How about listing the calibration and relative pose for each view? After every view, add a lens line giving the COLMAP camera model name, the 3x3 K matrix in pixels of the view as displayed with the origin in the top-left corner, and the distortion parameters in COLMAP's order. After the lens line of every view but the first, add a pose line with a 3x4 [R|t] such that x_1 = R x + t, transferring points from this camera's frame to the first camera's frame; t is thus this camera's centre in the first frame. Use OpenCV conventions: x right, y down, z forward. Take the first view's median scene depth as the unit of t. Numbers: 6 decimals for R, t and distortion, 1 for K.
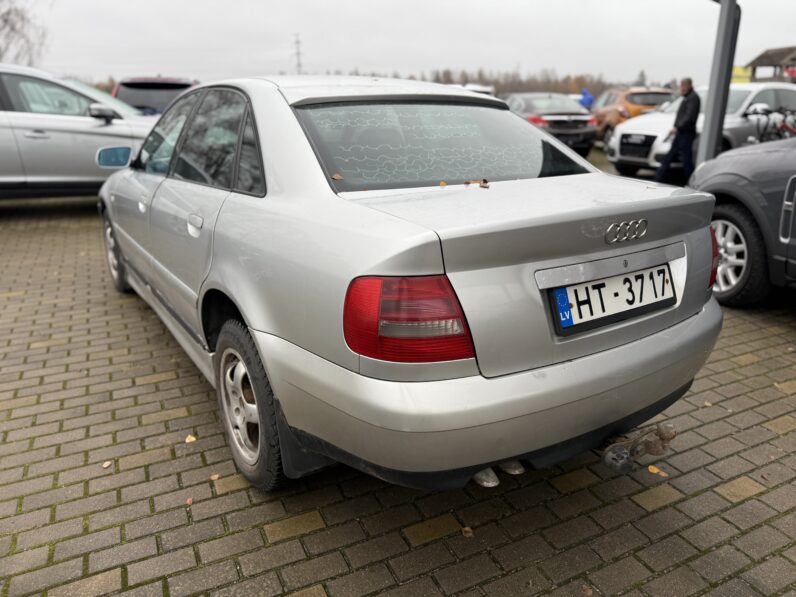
lens RADIAL K [[563.4, 0, 404.5], [0, 563.4, 301.5], [0, 0, 1]] dist [0.043716, -0.034241]
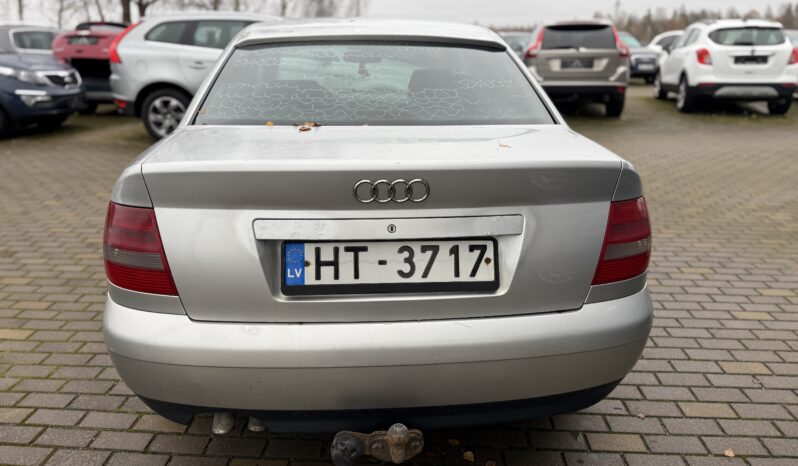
lens RADIAL K [[565.5, 0, 394.3], [0, 565.5, 227.4], [0, 0, 1]] dist [0.036433, -0.017923]
pose [[0.869171, 0.143898, -0.473111, 0.782728], [-0.155249, 0.987758, 0.015216, -0.080430], [0.469509, 0.060225, 0.880871, 0.239165]]
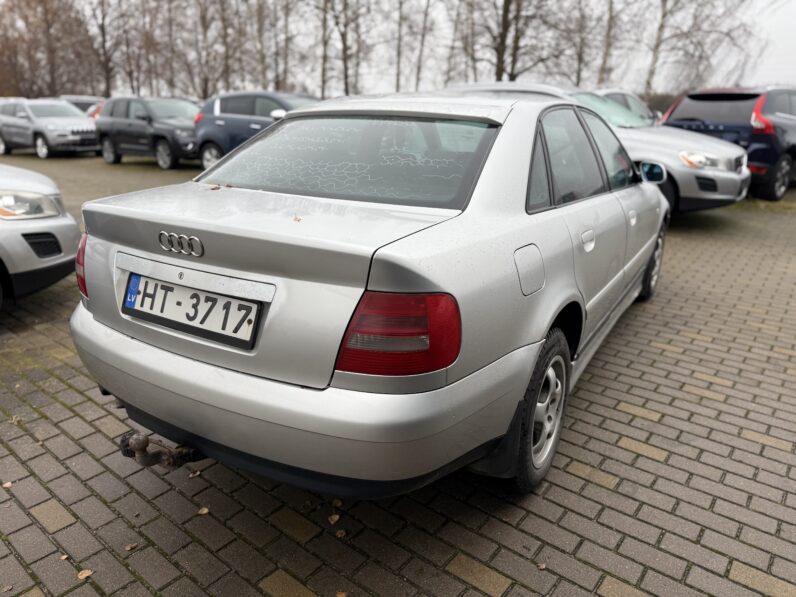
lens RADIAL K [[563.4, 0, 396.8], [0, 563.4, 301.9], [0, 0, 1]] dist [0.043716, -0.034241]
pose [[0.425566, 0.285357, -0.858758, 1.405560], [-0.300771, 0.939632, 0.163181, -0.297594], [0.853481, 0.188846, 0.485702, 0.828162]]
